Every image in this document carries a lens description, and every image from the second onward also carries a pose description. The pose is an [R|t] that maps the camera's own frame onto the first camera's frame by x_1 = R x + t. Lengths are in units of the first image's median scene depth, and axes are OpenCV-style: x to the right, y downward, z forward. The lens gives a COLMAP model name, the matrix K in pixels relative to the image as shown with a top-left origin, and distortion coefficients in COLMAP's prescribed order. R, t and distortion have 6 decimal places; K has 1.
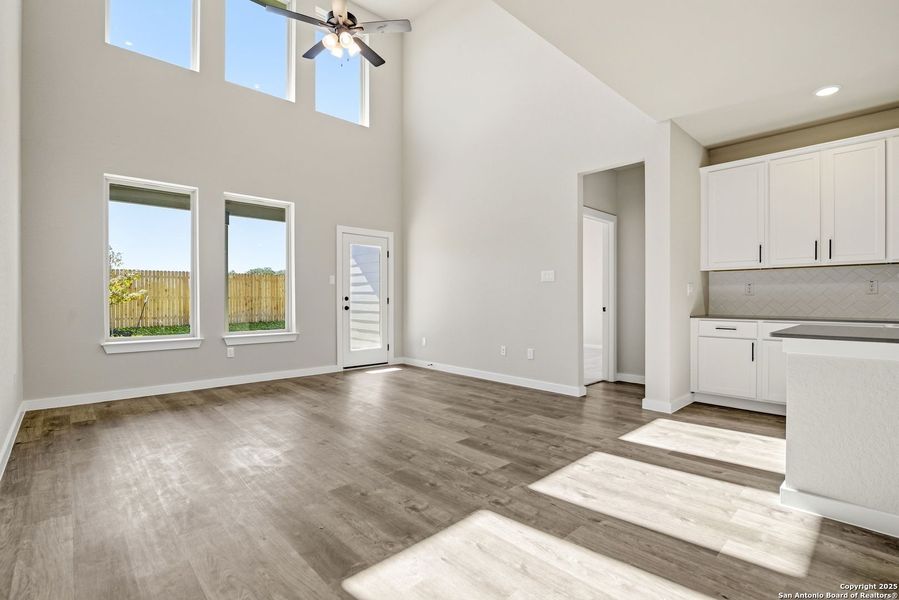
lens RADIAL K [[418.5, 0, 449.5], [0, 418.5, 300.0], [0, 0, 1]] dist [-0.016815, -0.000024]
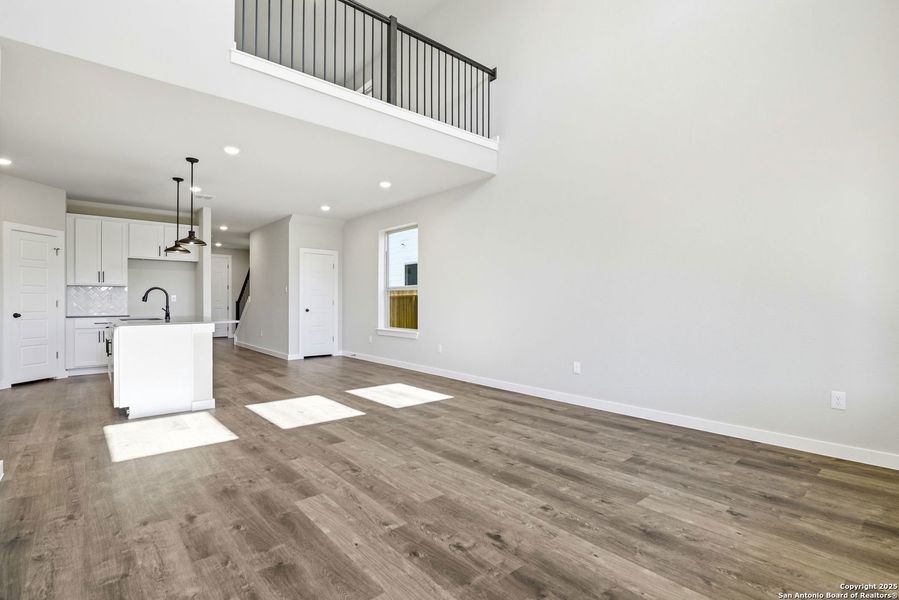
lens RADIAL K [[426.0, 0, 449.5], [0, 426.0, 300.0], [0, 0, 1]] dist [-0.019752, -0.000079]
pose [[-0.999252, -0.001603, 0.038641, -0.192457], [-0.001743, 0.999992, -0.003567, -0.011271], [-0.038635, -0.003632, -0.999247, 1.367172]]
